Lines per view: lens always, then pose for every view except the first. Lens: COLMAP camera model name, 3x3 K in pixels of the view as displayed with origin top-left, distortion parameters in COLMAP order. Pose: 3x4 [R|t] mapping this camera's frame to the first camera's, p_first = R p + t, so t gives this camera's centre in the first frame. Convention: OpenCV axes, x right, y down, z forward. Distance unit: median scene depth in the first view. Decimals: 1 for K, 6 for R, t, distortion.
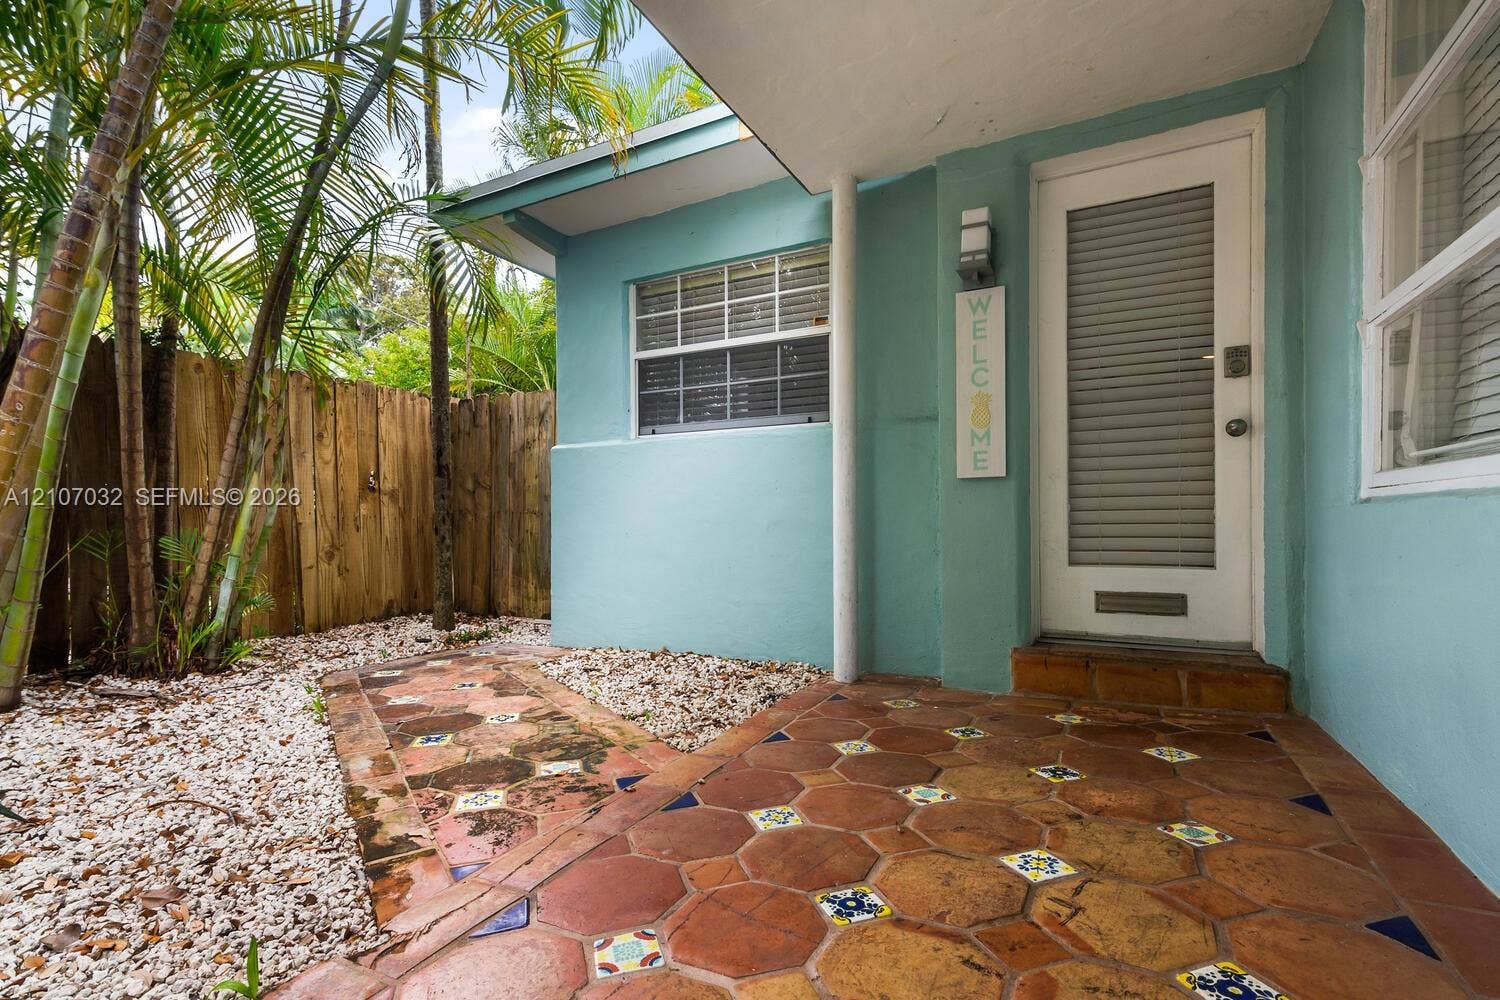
lens RADIAL K [[692.6, 0, 750.8], [0, 692.6, 524.9], [0, 0, 1]] dist [0.000213, -0.000024]
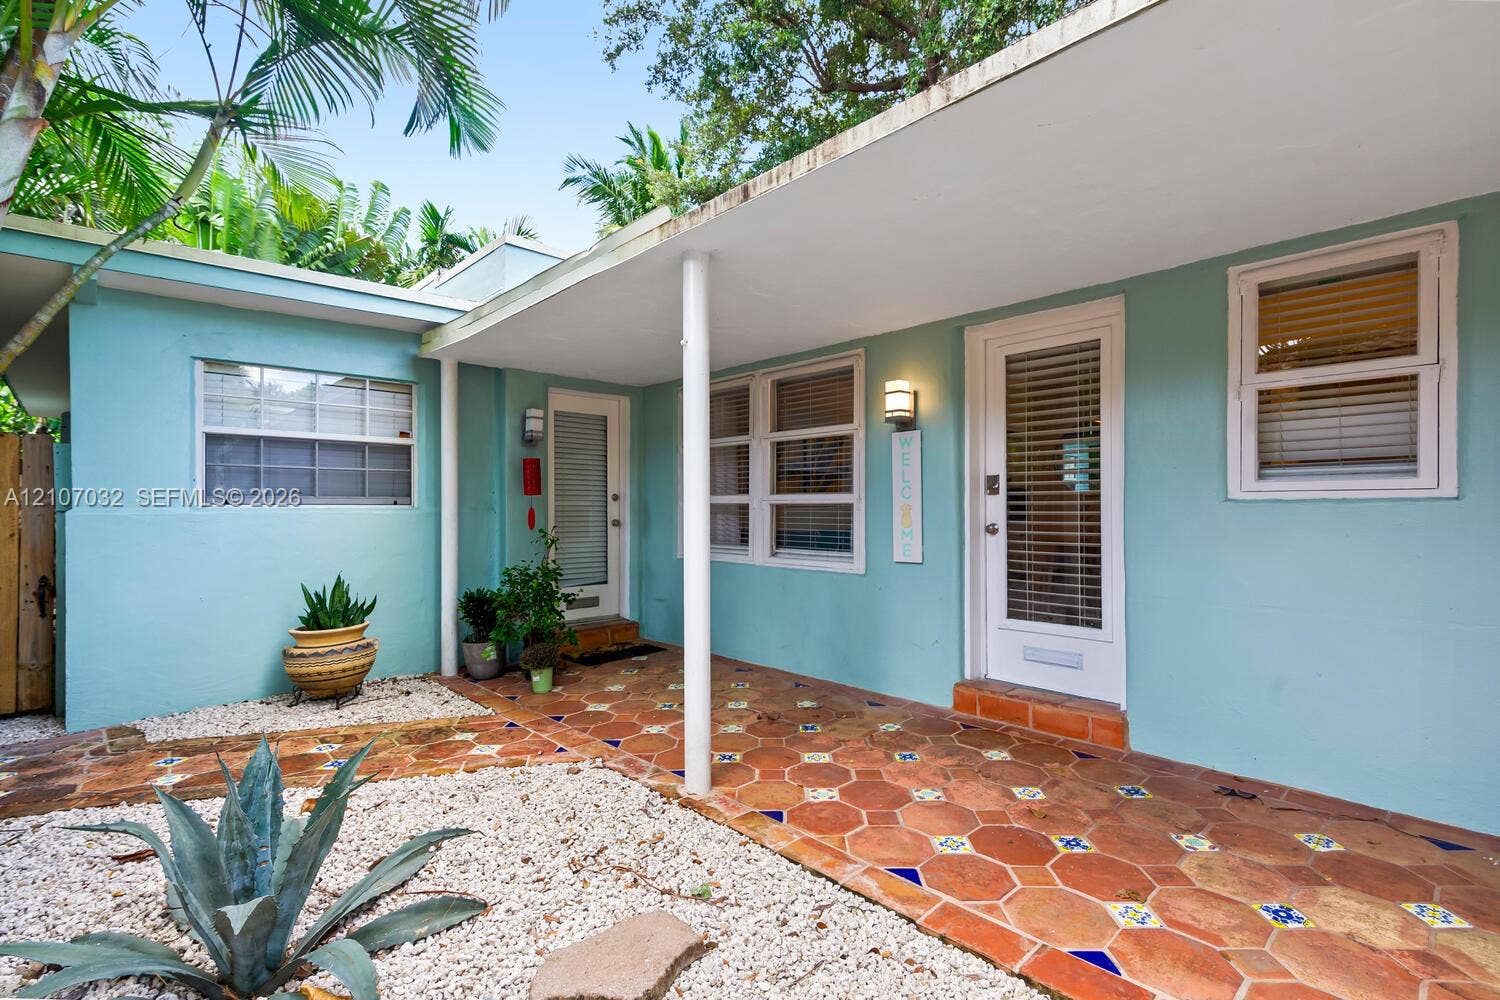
lens RADIAL K [[694.5, 0, 750.0], [0, 694.5, 500.0], [0, 0, 1]] dist [0.010845, -0.006451]
pose [[0.339295, 0.016349, 0.940538, -1.406219], [0.005050, 0.999803, -0.019201, -0.175628], [-0.940666, 0.011265, 0.339146, -0.239941]]
